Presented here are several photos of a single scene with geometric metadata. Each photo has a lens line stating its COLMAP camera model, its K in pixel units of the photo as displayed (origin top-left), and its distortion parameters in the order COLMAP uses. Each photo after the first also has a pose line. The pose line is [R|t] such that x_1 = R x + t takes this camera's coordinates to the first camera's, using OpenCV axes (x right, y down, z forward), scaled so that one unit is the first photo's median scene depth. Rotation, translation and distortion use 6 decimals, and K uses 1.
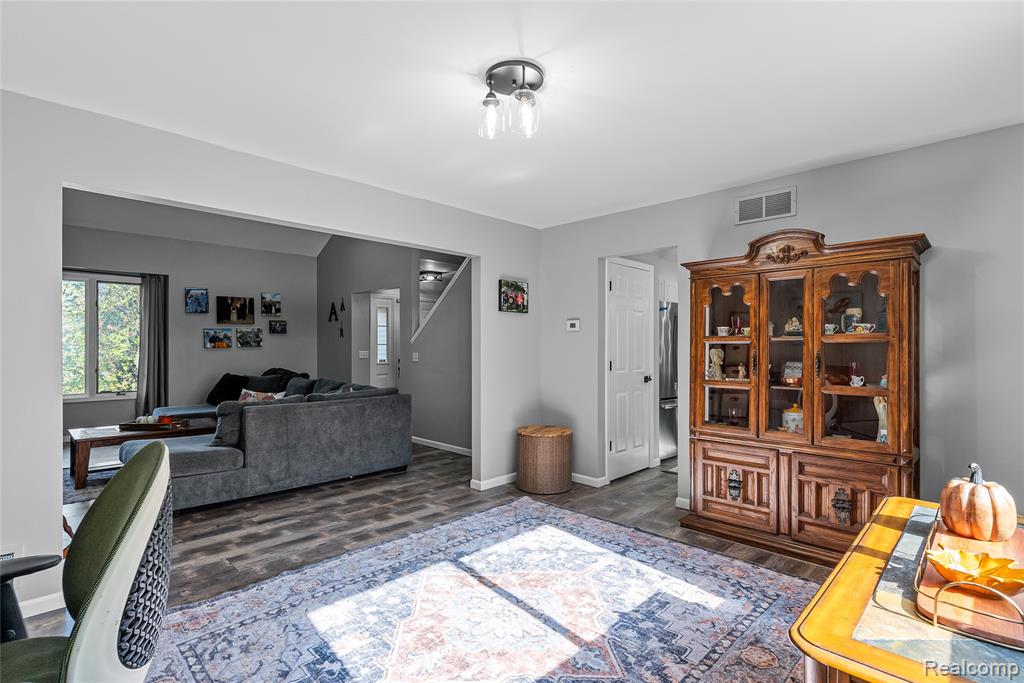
lens RADIAL K [[487.5, 0, 503.0], [0, 487.5, 351.5], [0, 0, 1]] dist [0.000843, 0.000890]
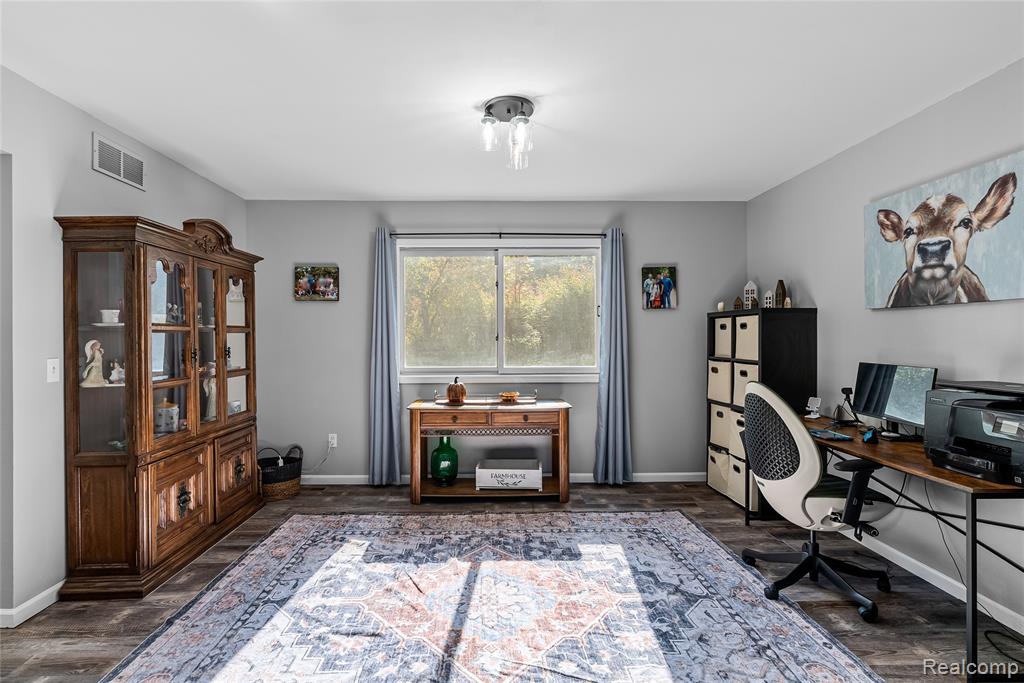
lens RADIAL K [[487.5, 0, 503.5], [0, 487.5, 333.4], [0, 0, 1]] dist [0.000843, 0.000890]
pose [[-0.728443, 0.002346, 0.685103, -0.503733], [0.006389, 0.999974, 0.003369, -0.014248], [-0.685077, 0.006832, -0.728439, 1.208537]]
